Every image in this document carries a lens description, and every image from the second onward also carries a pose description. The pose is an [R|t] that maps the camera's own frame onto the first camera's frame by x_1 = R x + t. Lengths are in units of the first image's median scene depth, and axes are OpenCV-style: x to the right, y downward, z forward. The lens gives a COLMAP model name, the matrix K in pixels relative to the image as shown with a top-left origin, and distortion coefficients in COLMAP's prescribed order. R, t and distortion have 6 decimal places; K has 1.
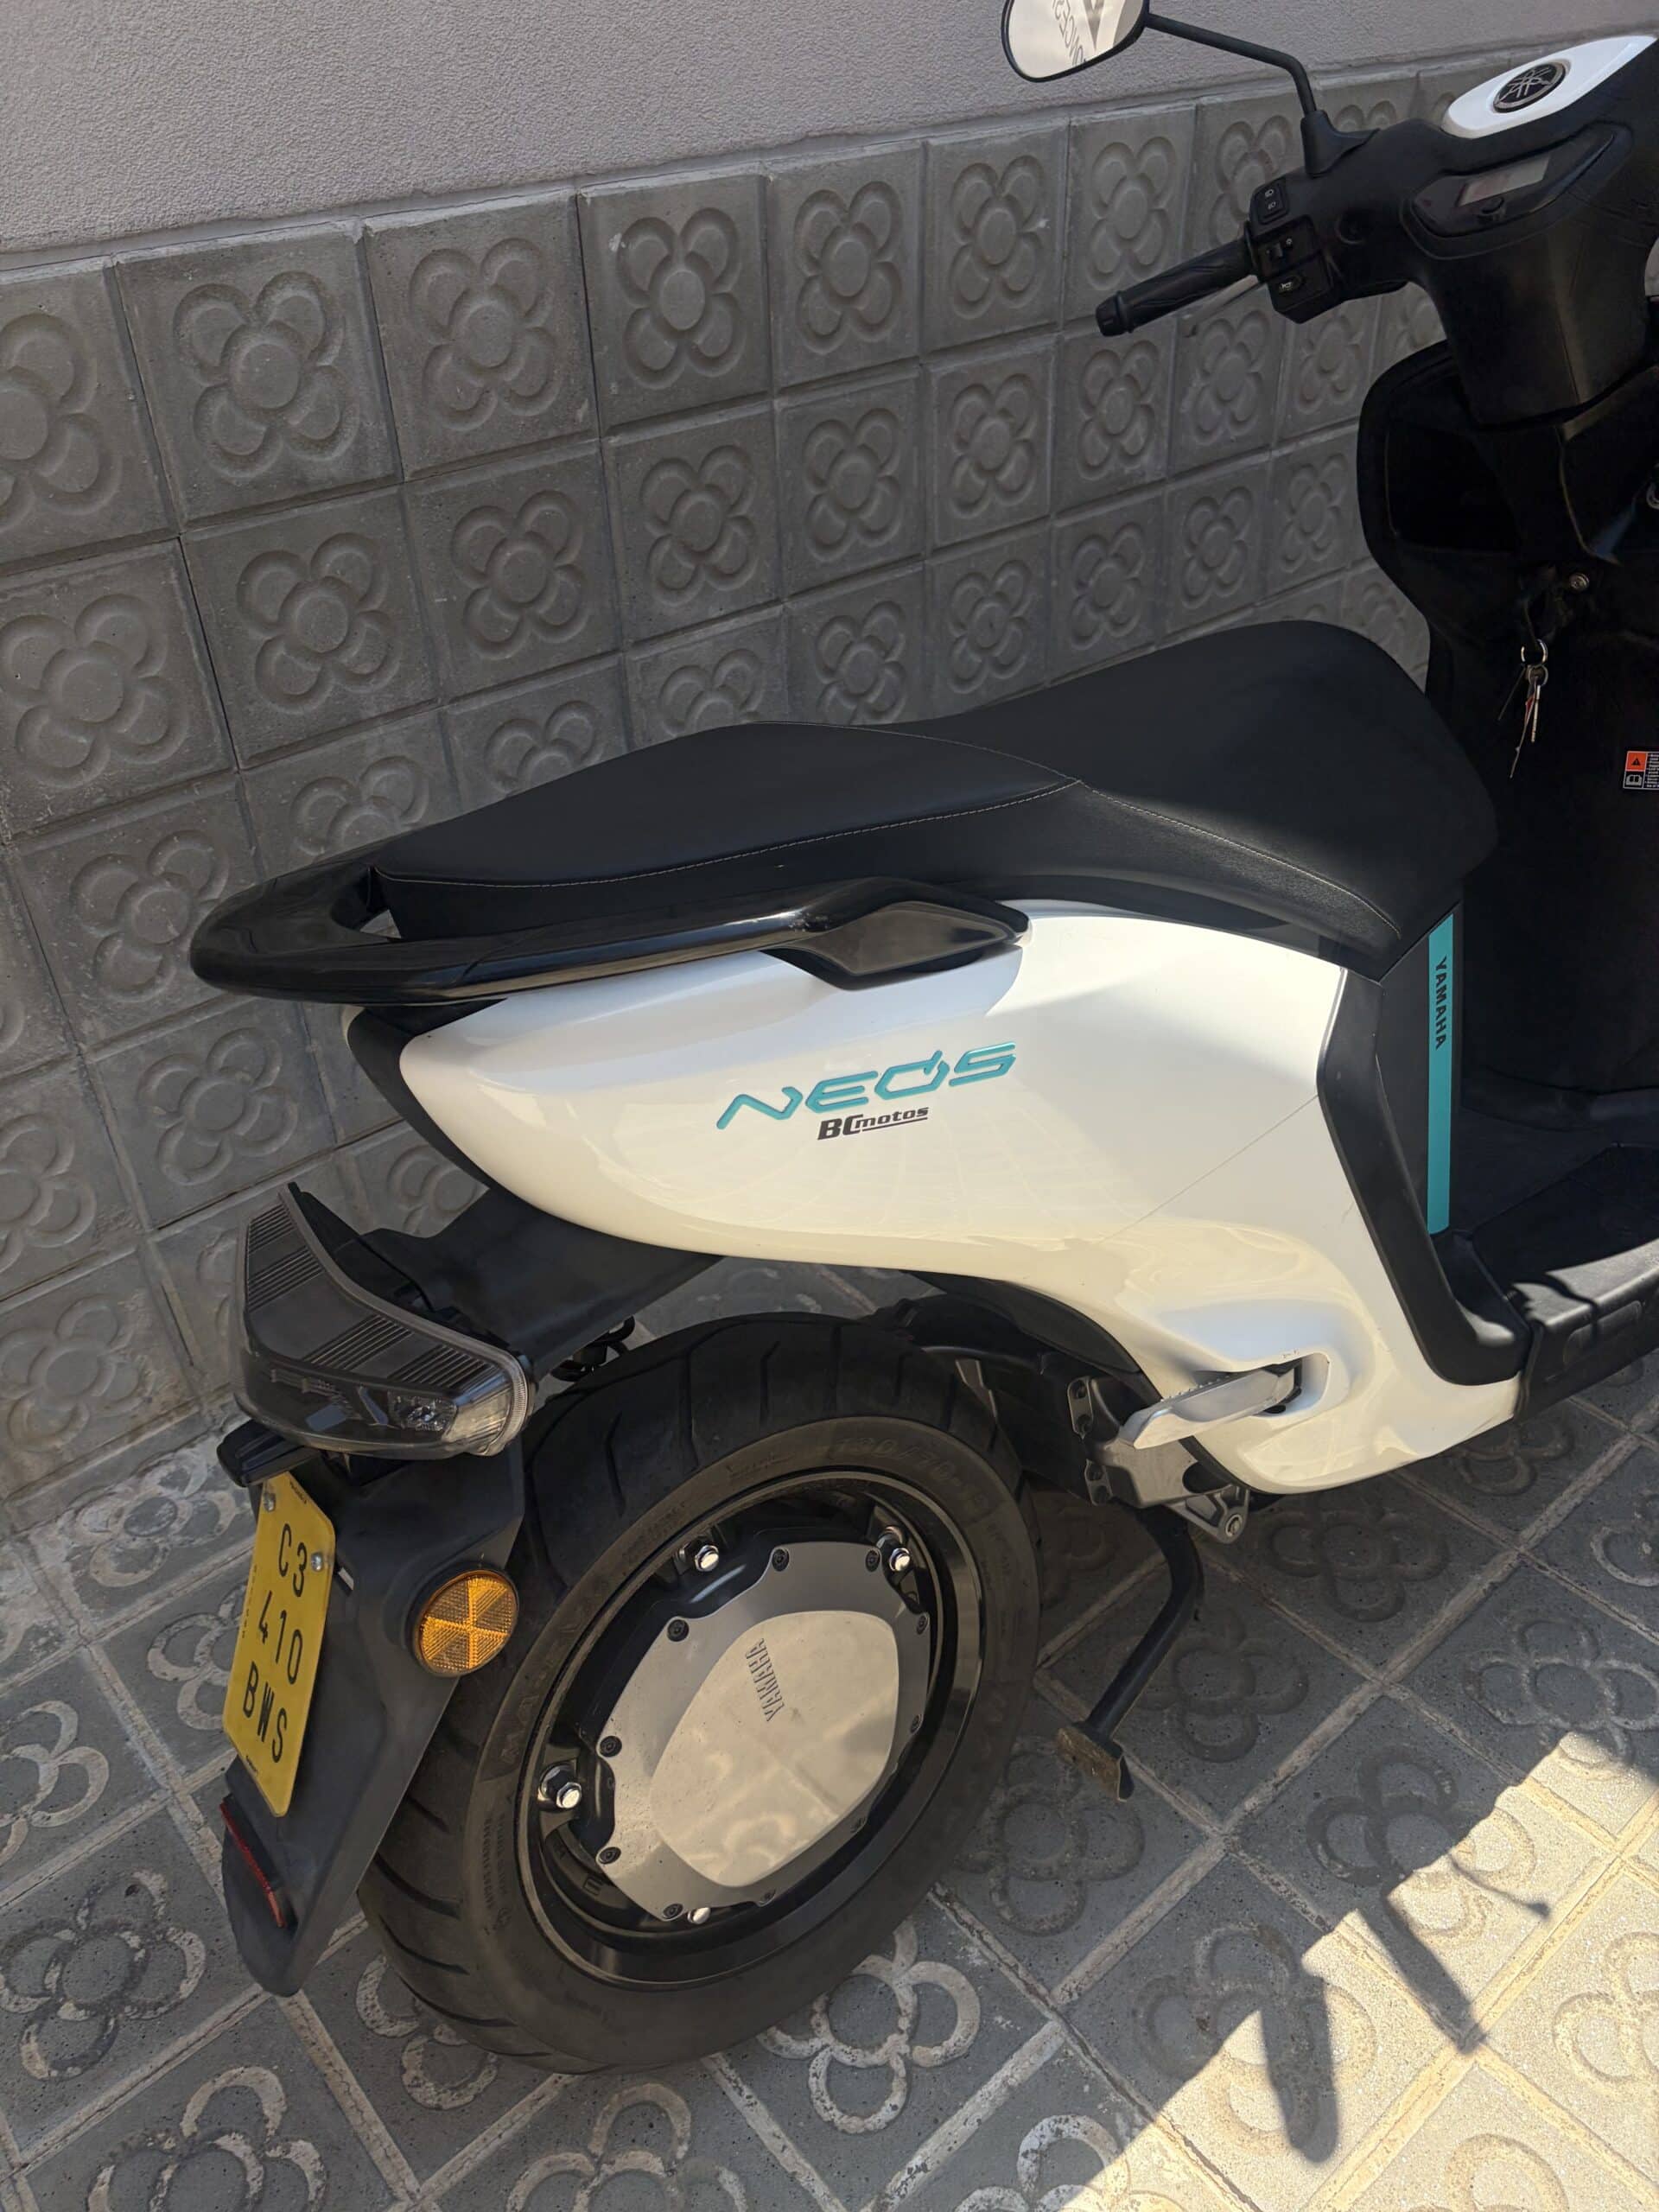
lens RADIAL K [[1655.0, 0, 799.4], [0, 1655.0, 1115.0], [0, 0, 1]] dist [0.067192, -0.083166]
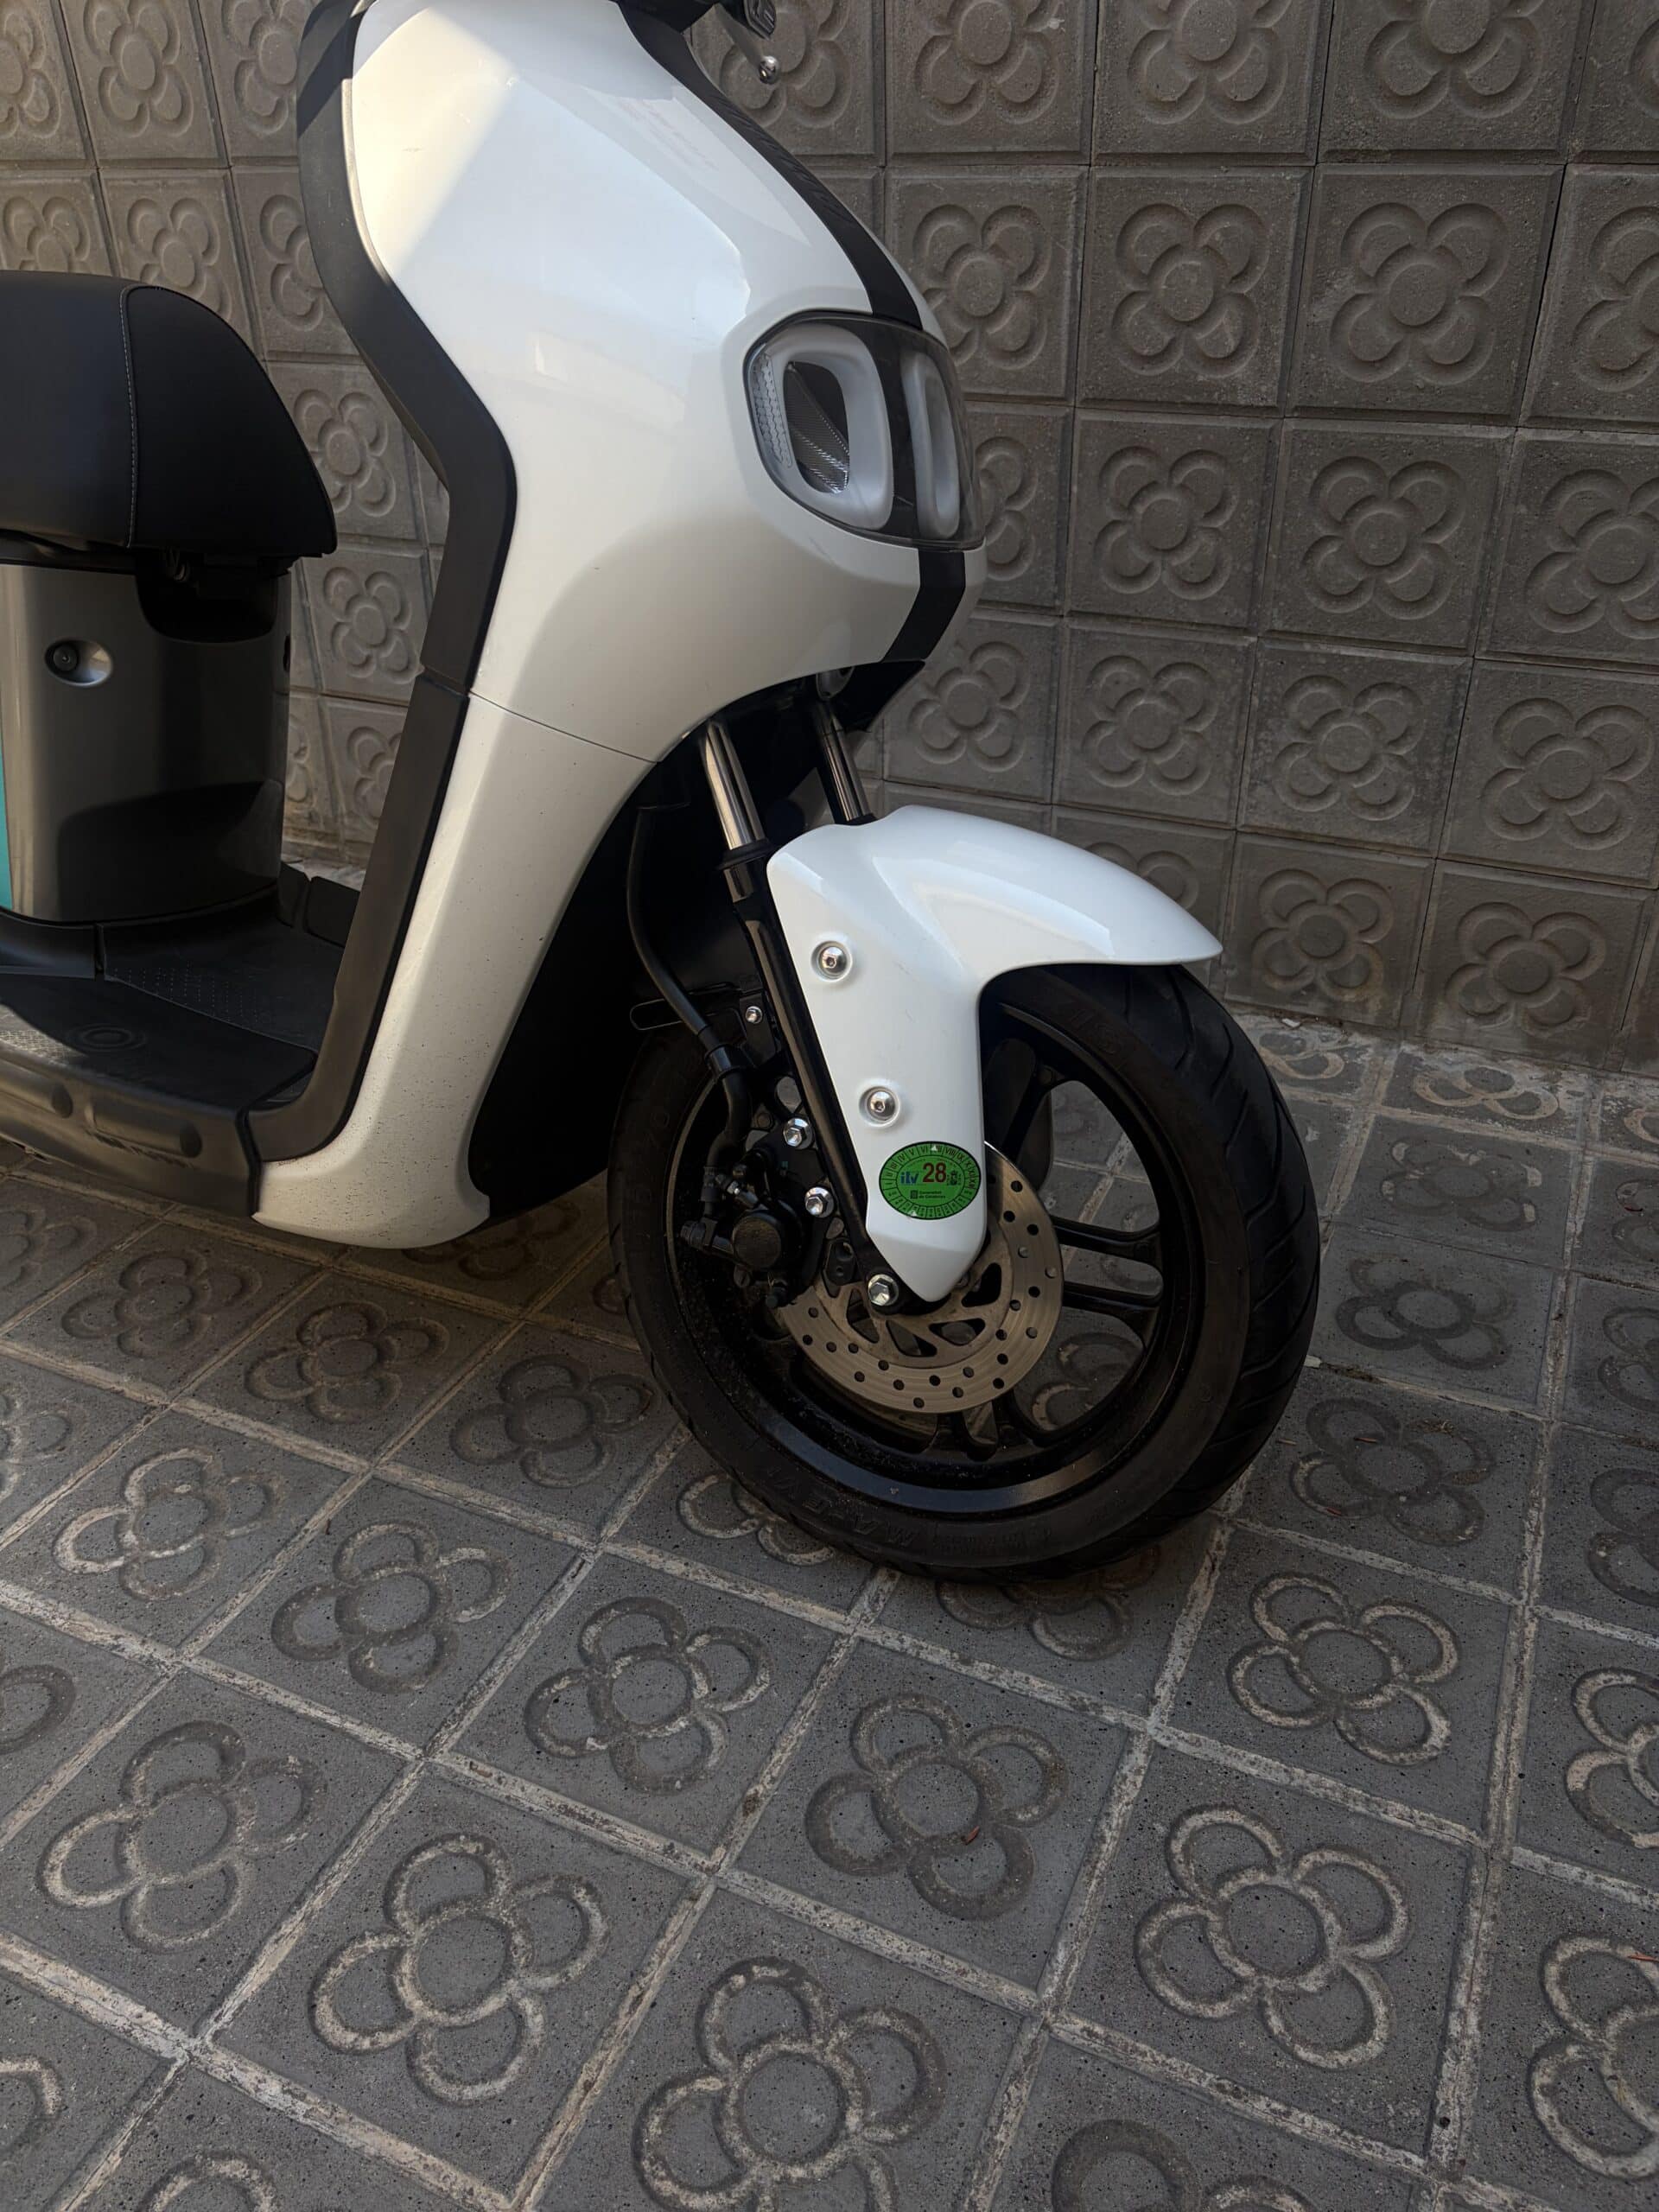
lens RADIAL K [[1663.9, 0, 831.7], [0, 1663.9, 1114.6], [0, 0, 1]] dist [0.049450, -0.064596]
pose [[0.425687, 0.505948, -0.750205, 1.307595], [-0.521701, 0.814635, 0.253372, -0.316913], [0.739336, 0.283525, 0.610733, 0.731195]]
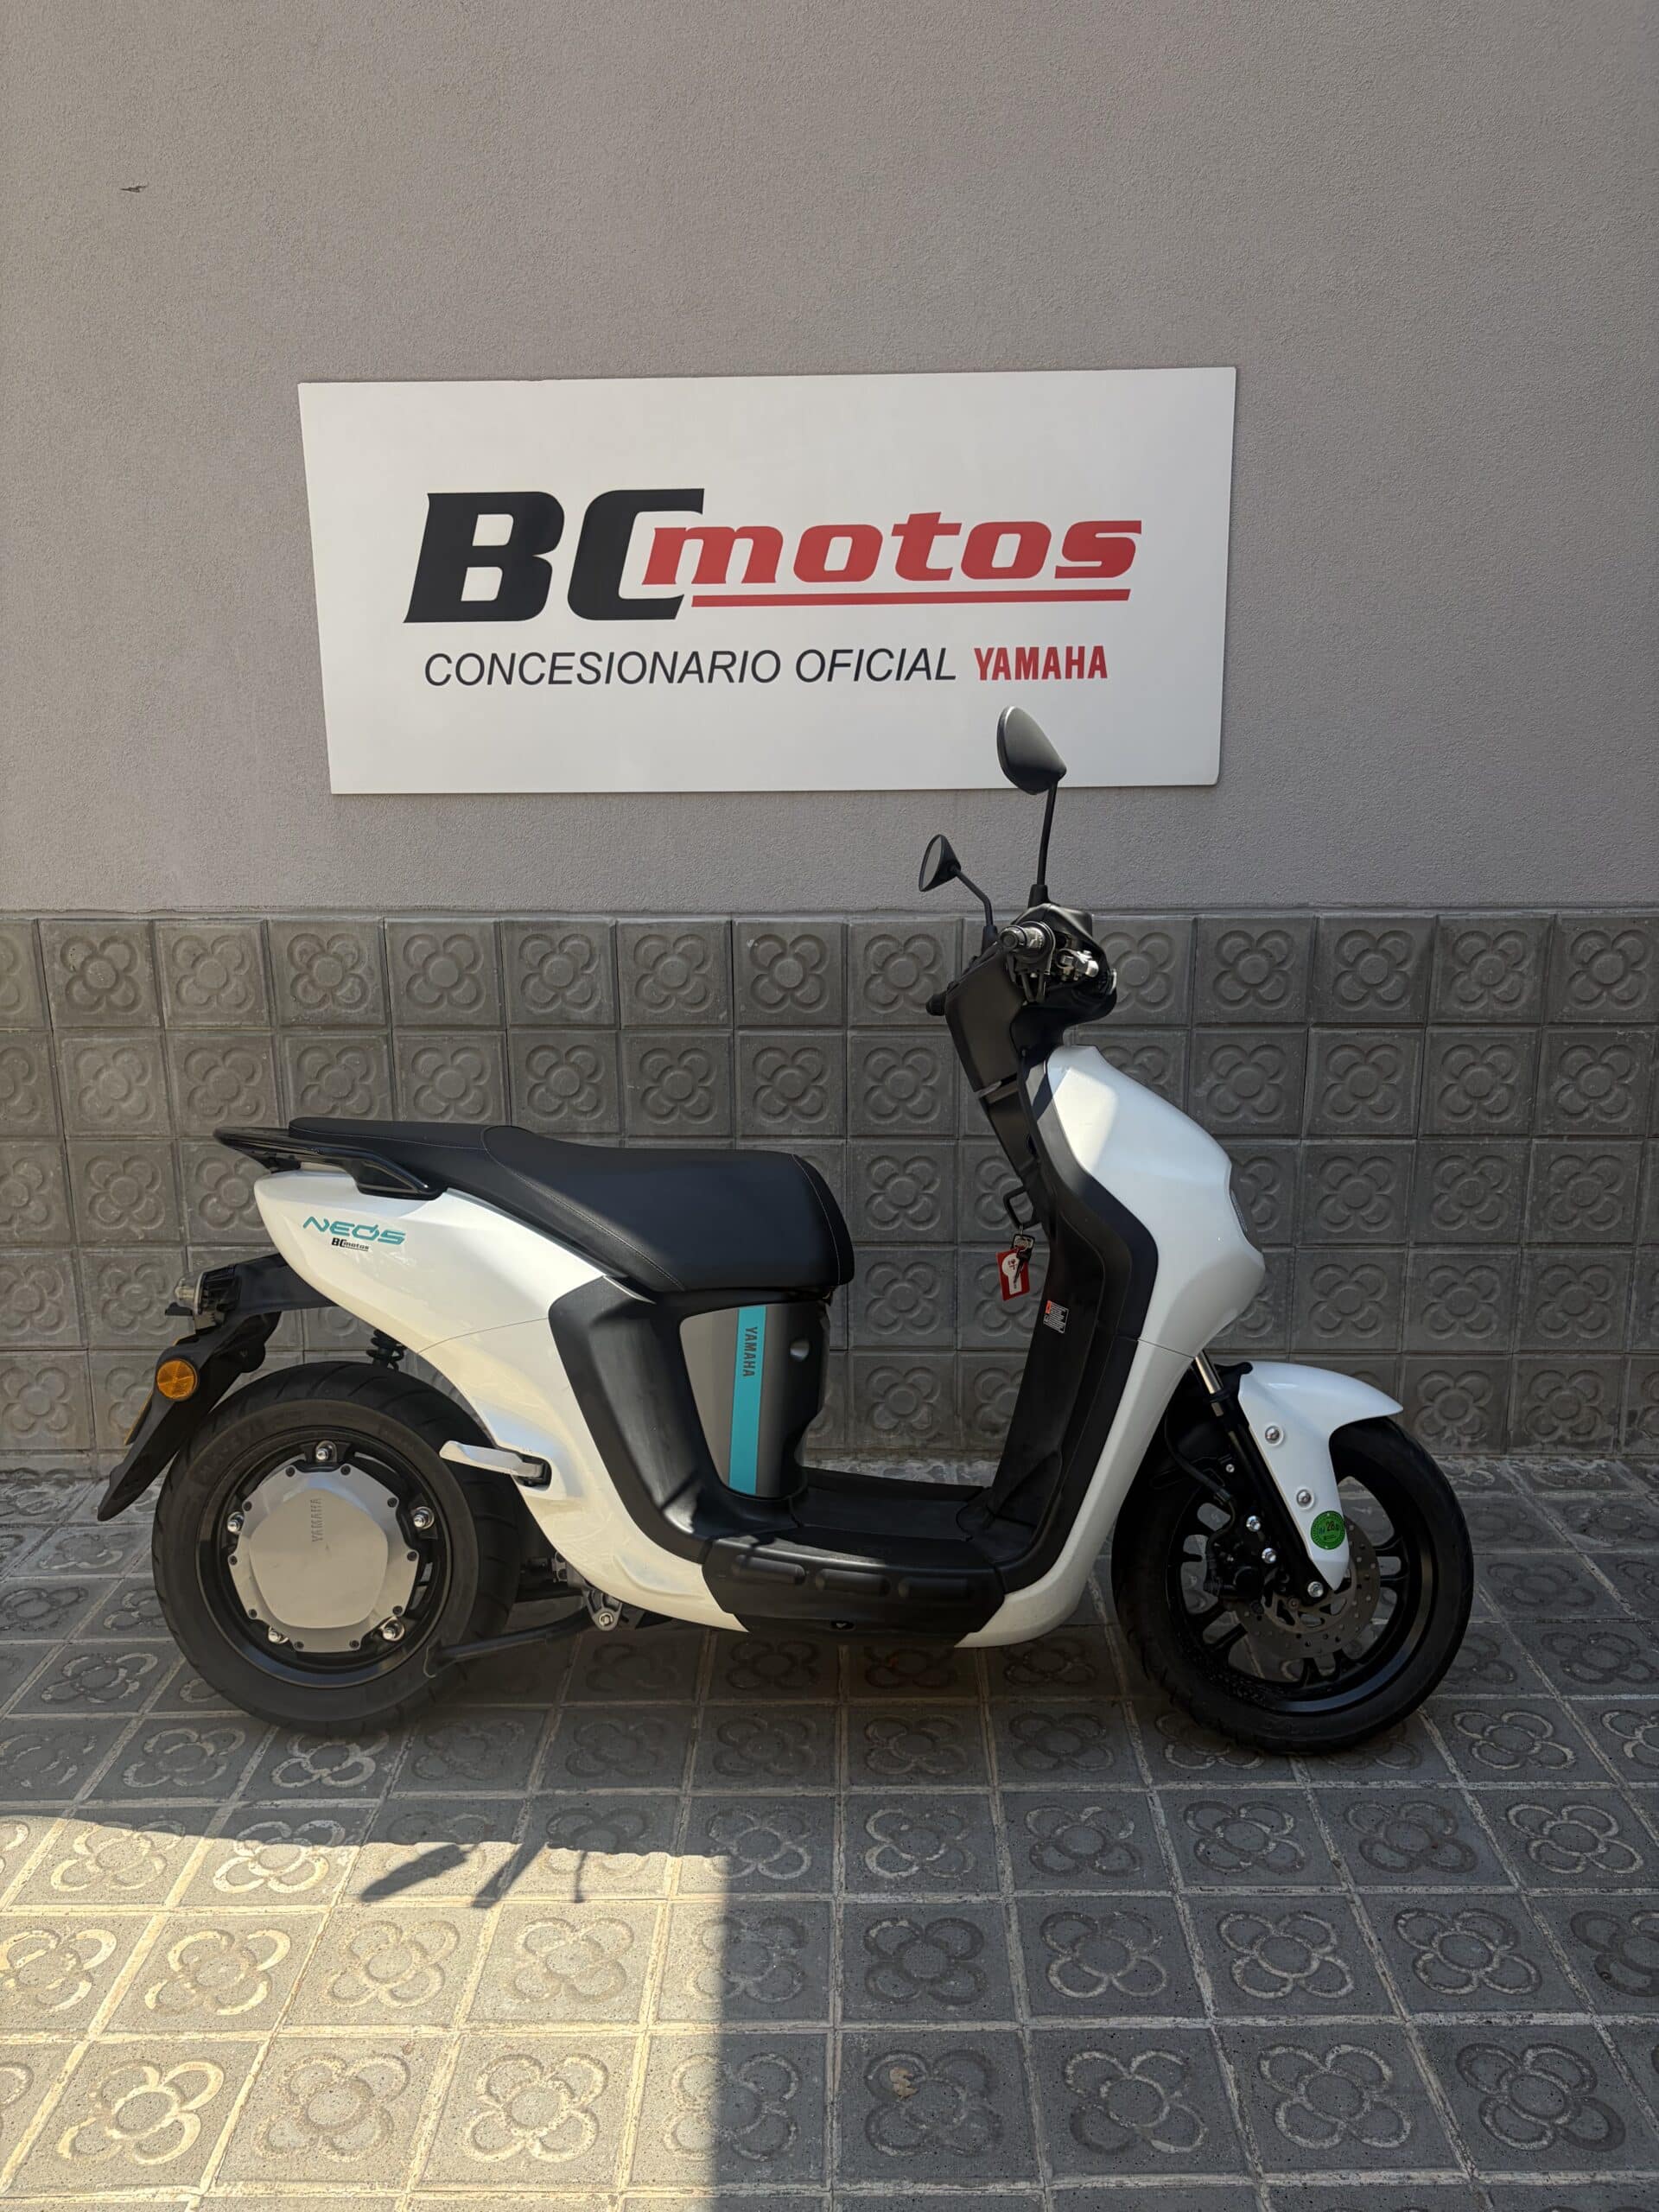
lens RADIAL K [[1648.2, 0, 828.8], [0, 1648.2, 1119.3], [0, 0, 1]] dist [0.057954, -0.075554]
pose [[0.755751, 0.198023, -0.624202, 1.342745], [-0.400083, 0.894231, -0.200712, 0.030000], [0.518435, 0.401420, 0.755041, -0.388925]]
